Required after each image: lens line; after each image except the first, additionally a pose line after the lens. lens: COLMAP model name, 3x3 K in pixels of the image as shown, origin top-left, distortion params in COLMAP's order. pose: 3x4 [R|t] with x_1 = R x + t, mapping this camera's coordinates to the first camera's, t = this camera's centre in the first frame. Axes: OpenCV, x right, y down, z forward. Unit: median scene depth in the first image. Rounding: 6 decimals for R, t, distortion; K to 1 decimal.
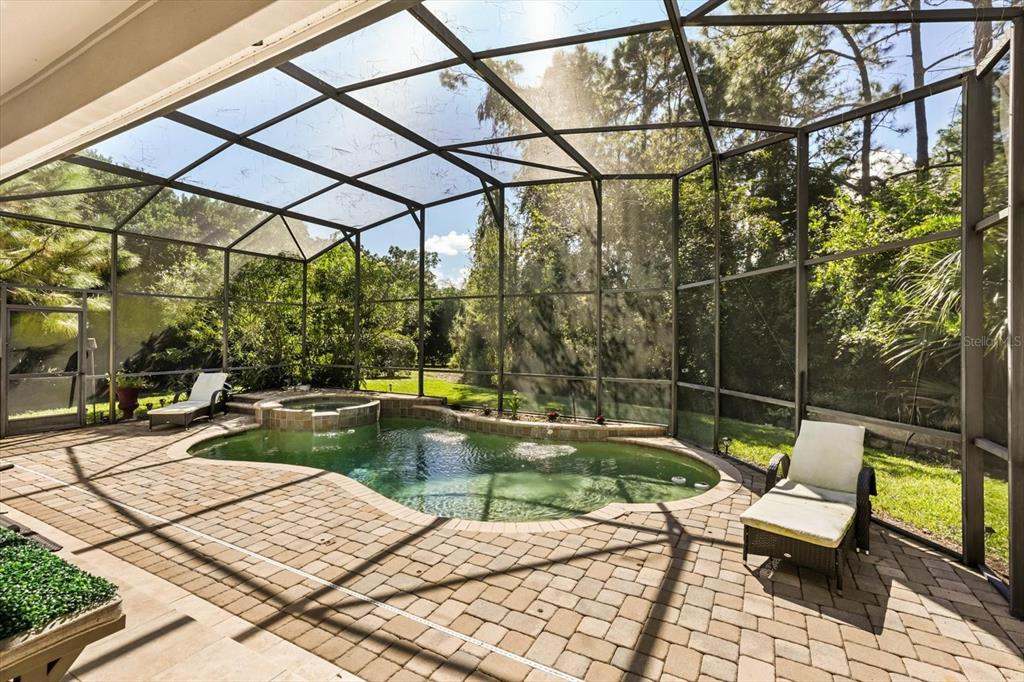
lens RADIAL K [[464.5, 0, 512.6], [0, 464.5, 333.6], [0, 0, 1]] dist [-0.006862, 0.006131]
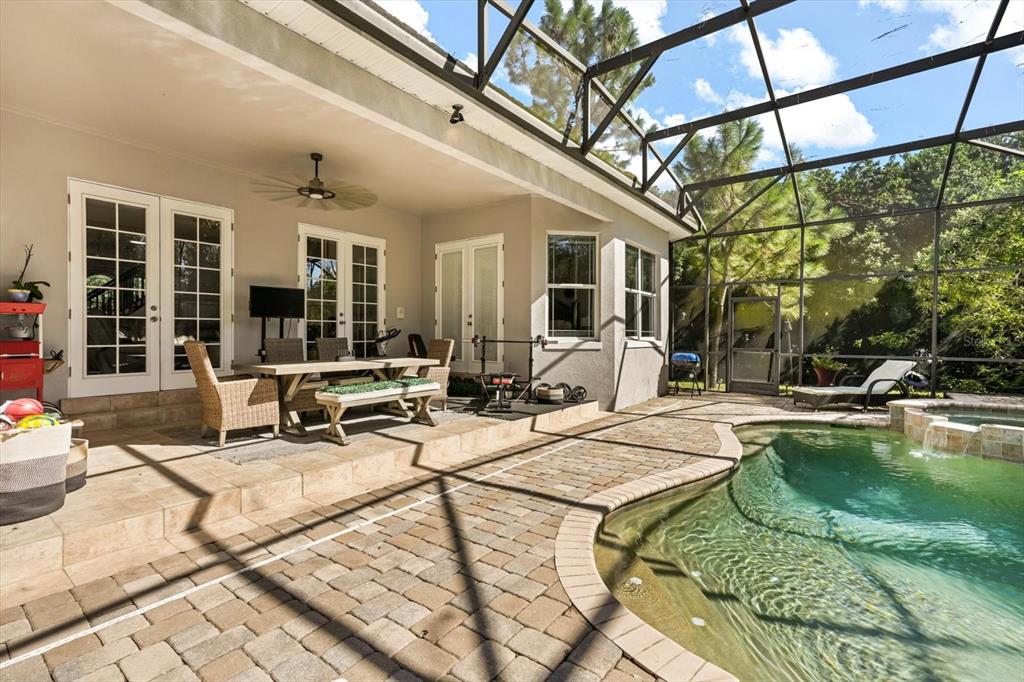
lens RADIAL K [[464.5, 0, 513.6], [0, 464.5, 340.1], [0, 0, 1]] dist [-0.006862, 0.006131]
pose [[-0.131141, 0.015100, -0.991249, 0.878980], [-0.004729, 0.999863, 0.015856, 0.105744], [0.991352, 0.006767, -0.131052, 1.224439]]
